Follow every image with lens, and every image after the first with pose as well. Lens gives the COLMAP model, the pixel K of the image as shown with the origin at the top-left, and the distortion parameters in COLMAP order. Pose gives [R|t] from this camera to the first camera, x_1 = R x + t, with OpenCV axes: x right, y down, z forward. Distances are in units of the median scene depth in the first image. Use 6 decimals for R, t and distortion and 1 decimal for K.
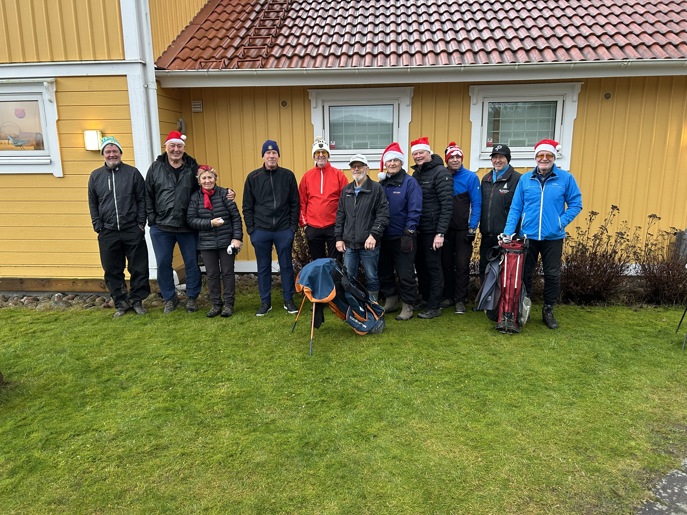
lens RADIAL K [[514.1, 0, 345.0], [0, 514.1, 255.2], [0, 0, 1]] dist [0.029945, -0.021613]
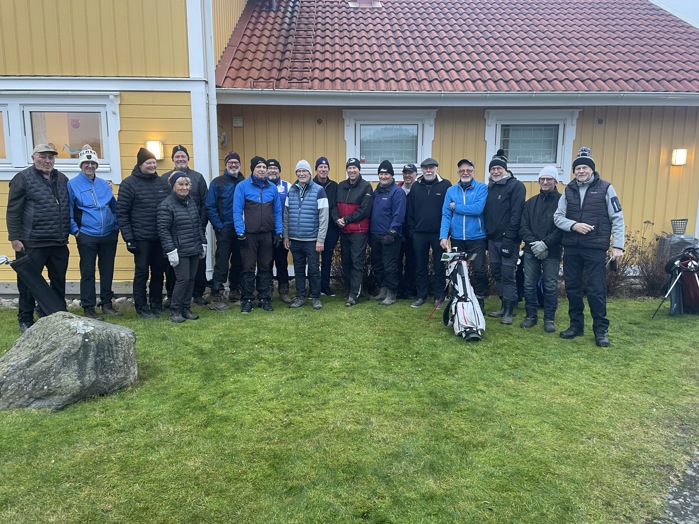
lens RADIAL K [[519.5, 0, 348.7], [0, 519.5, 251.4], [0, 0, 1]] dist [0.040338, -0.020574]
pose [[0.993471, -0.003893, 0.114020, -0.206089], [0.009724, 0.998670, -0.050628, 0.043121], [-0.113671, 0.051406, 0.992188, -0.100897]]
